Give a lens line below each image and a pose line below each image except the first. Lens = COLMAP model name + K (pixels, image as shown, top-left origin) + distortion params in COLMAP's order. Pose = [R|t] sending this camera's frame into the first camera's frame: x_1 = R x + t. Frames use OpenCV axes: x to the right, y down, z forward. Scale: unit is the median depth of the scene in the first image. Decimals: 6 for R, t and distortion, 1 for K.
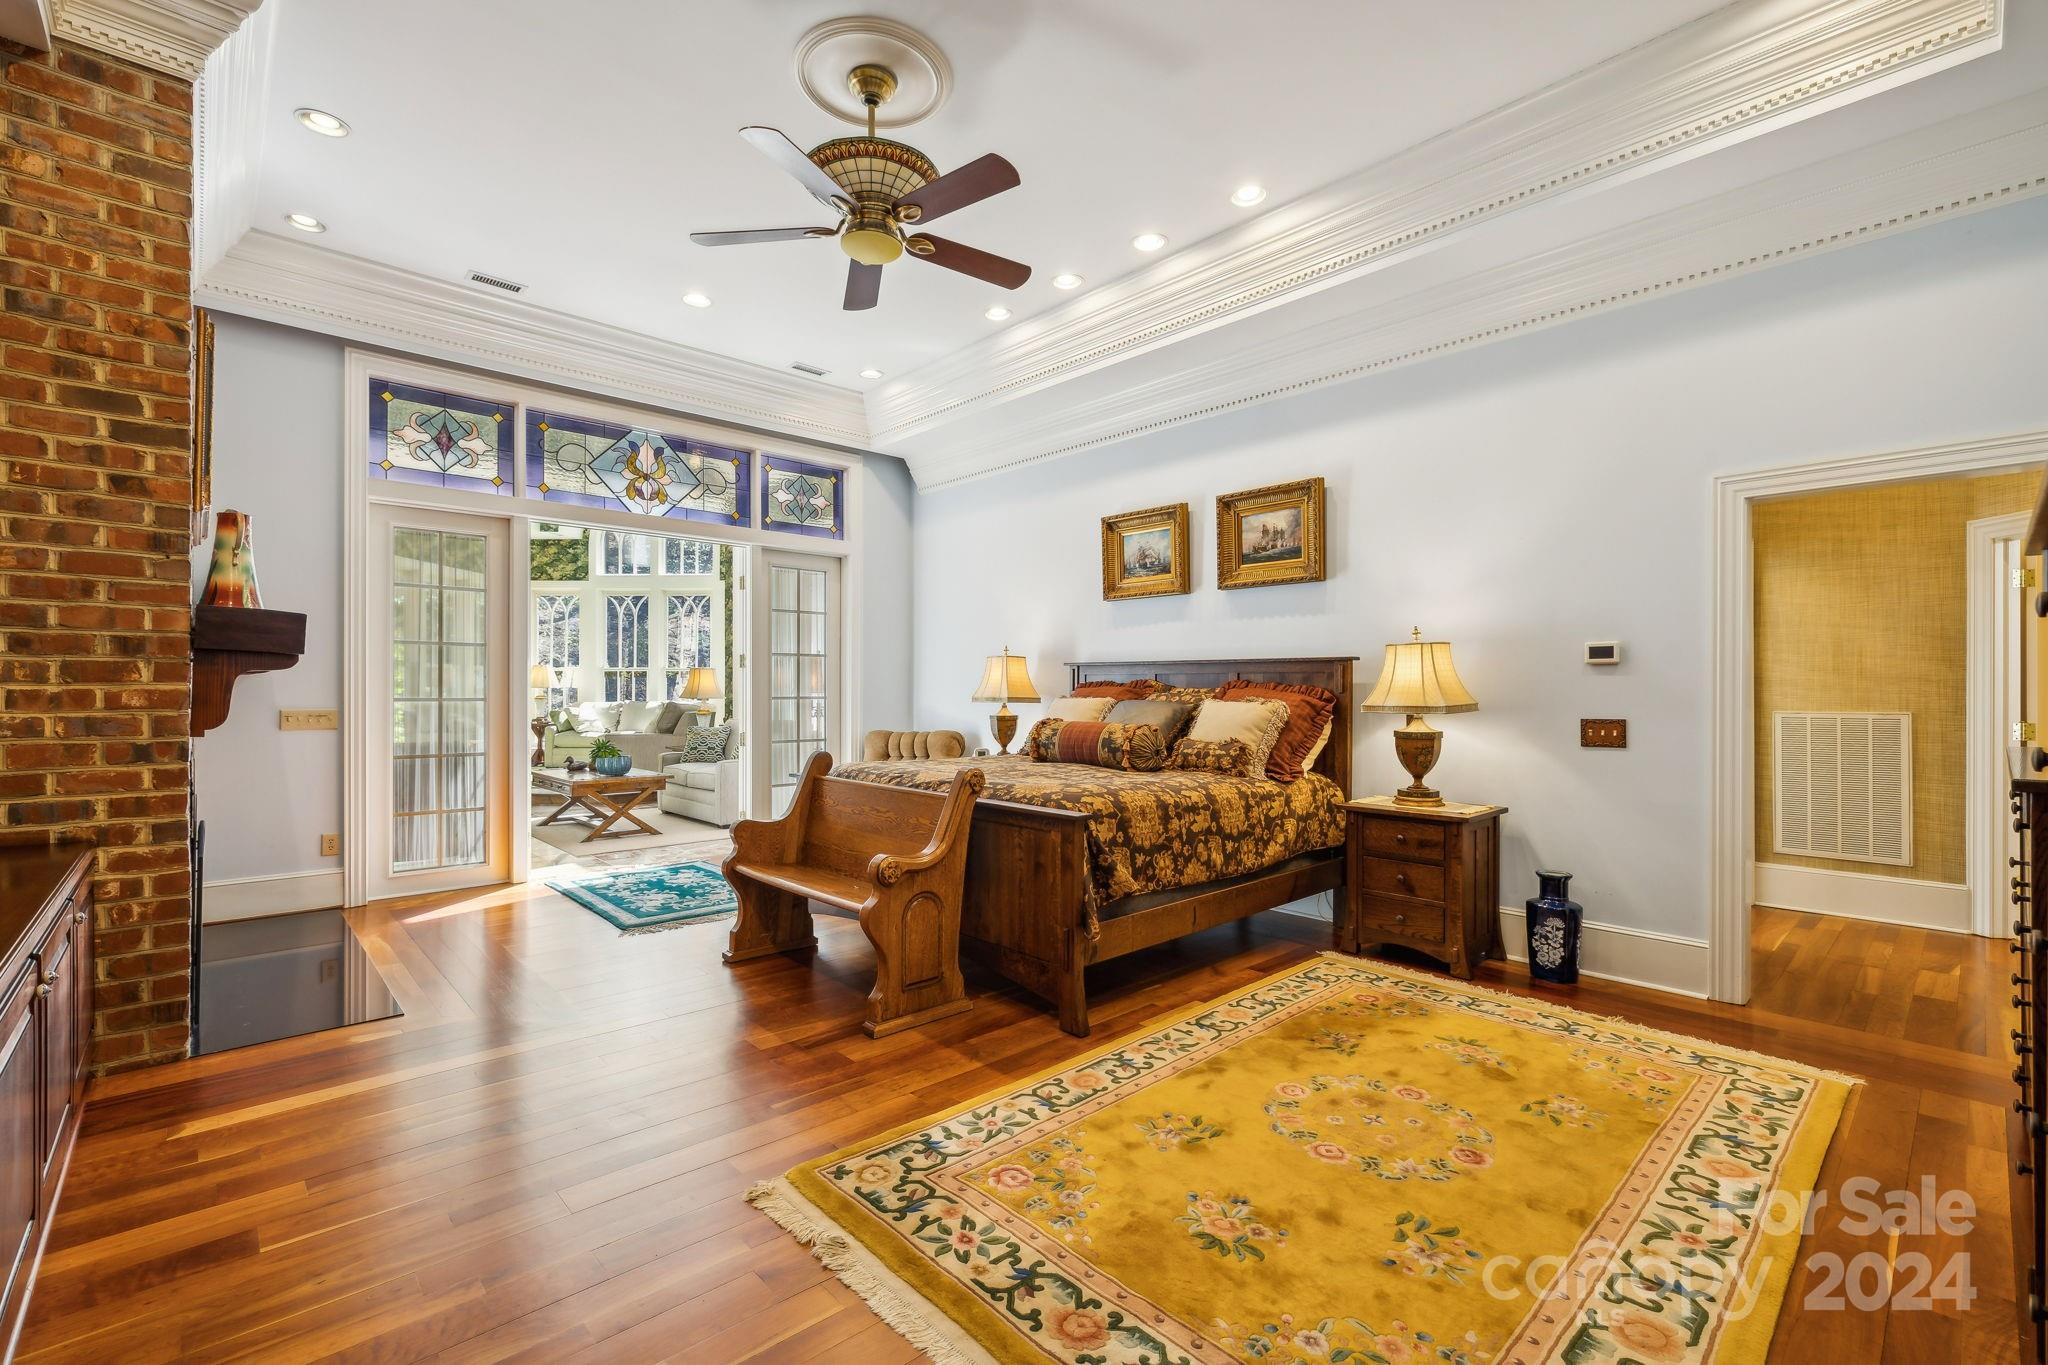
lens RADIAL K [[885.3, 0, 1024.6], [0, 885.3, 691.2], [0, 0, 1]] dist [0.001106, -0.000043]
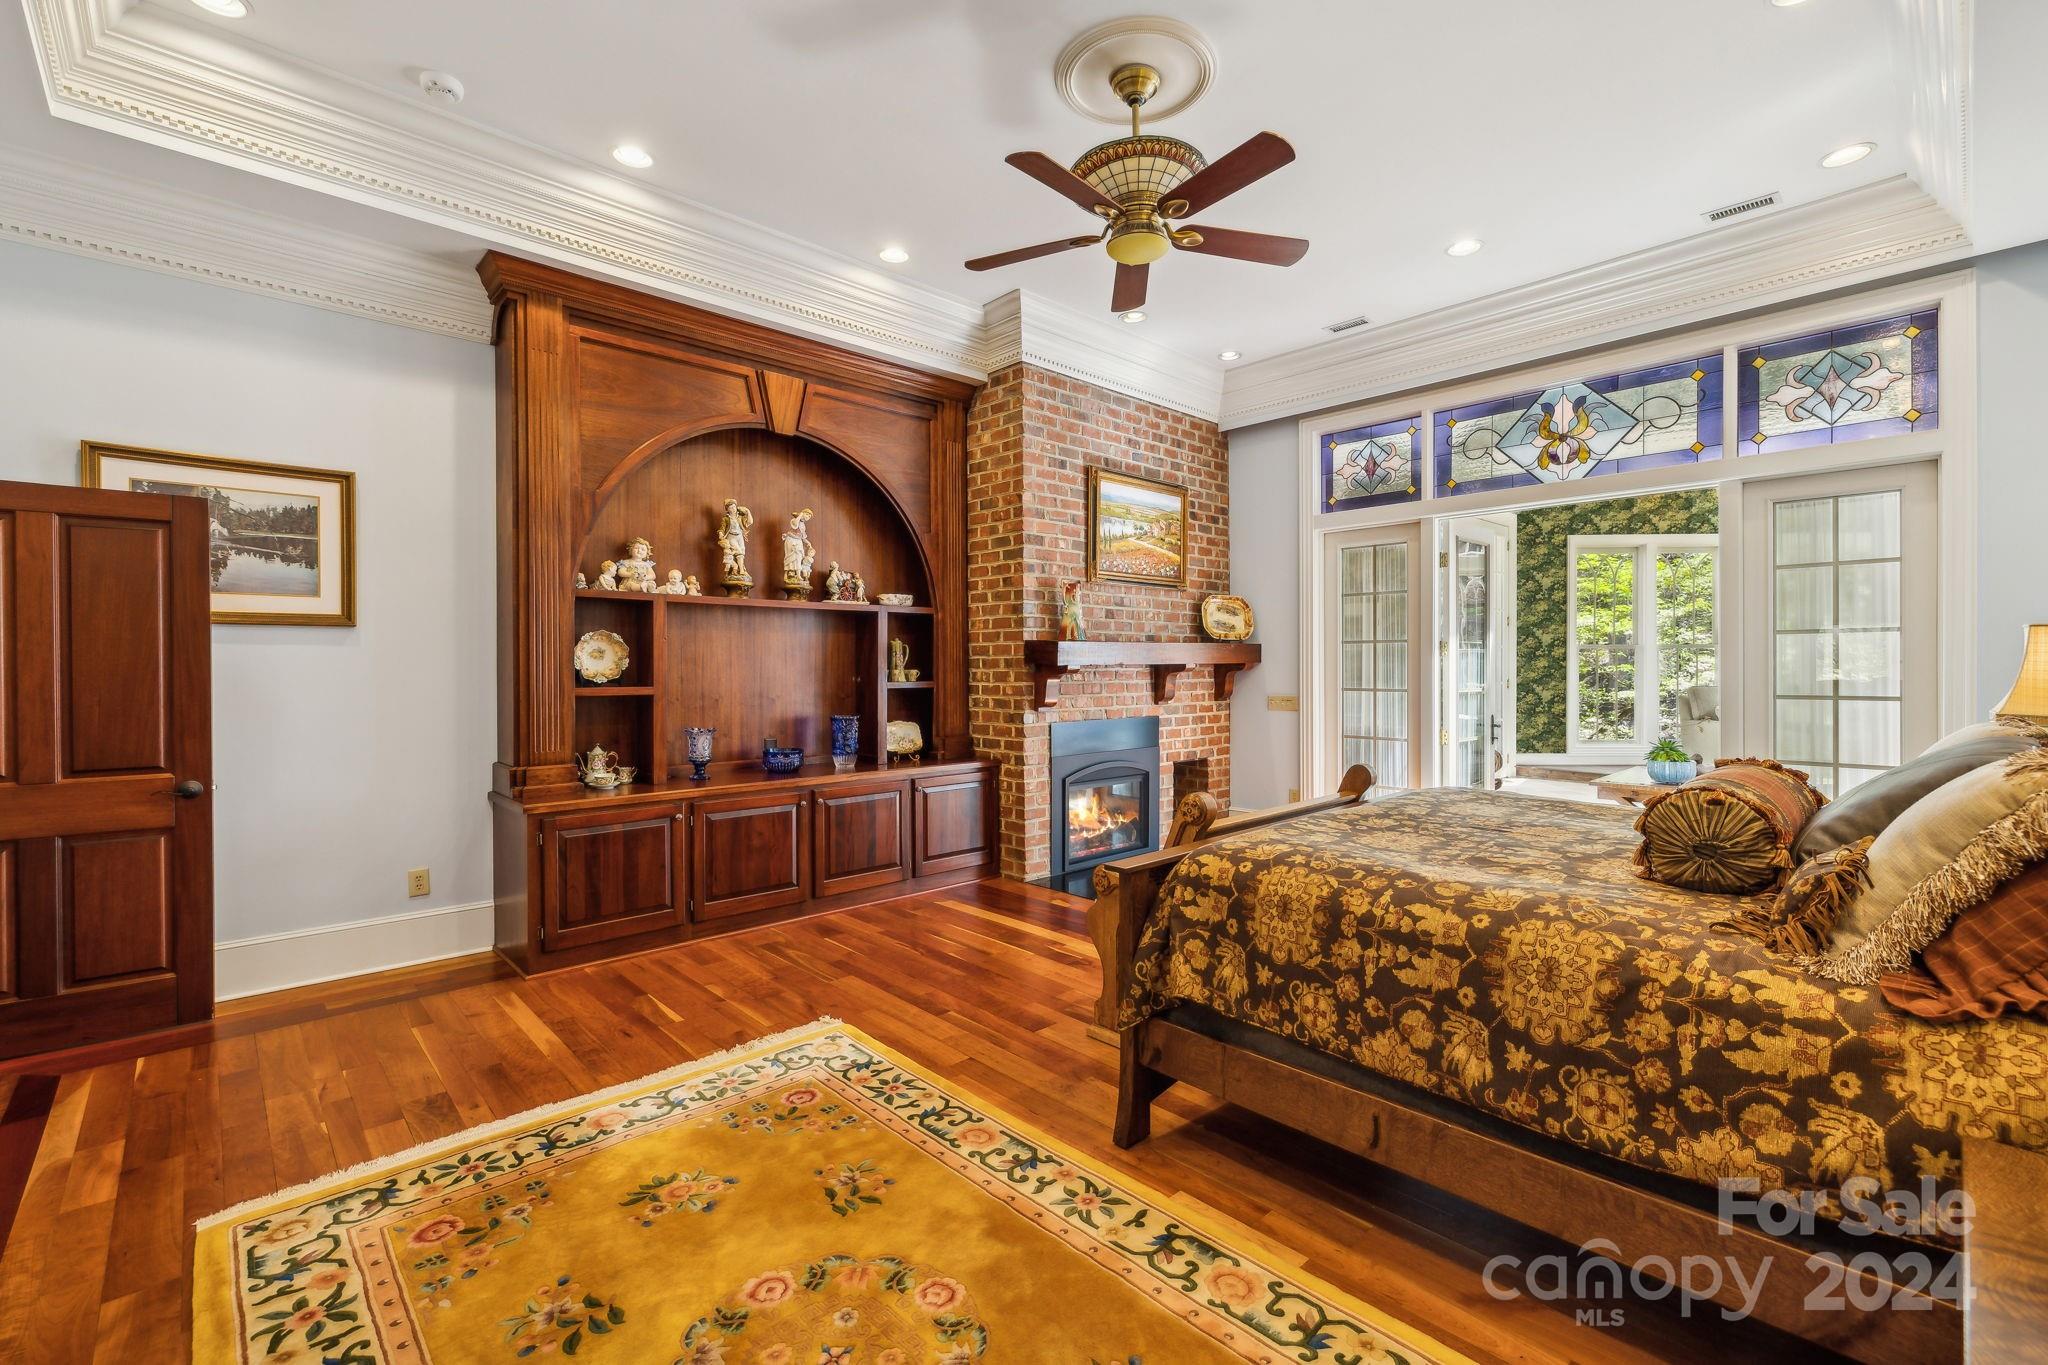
lens RADIAL K [[885.3, 0, 1024.4], [0, 885.3, 670.3], [0, 0, 1]] dist [0.001106, -0.000043]
pose [[0.003114, 0.003599, -0.999989, 0.742557], [0.004655, 0.999983, 0.003614, -0.032959], [0.999984, -0.004666, 0.003097, 0.792619]]
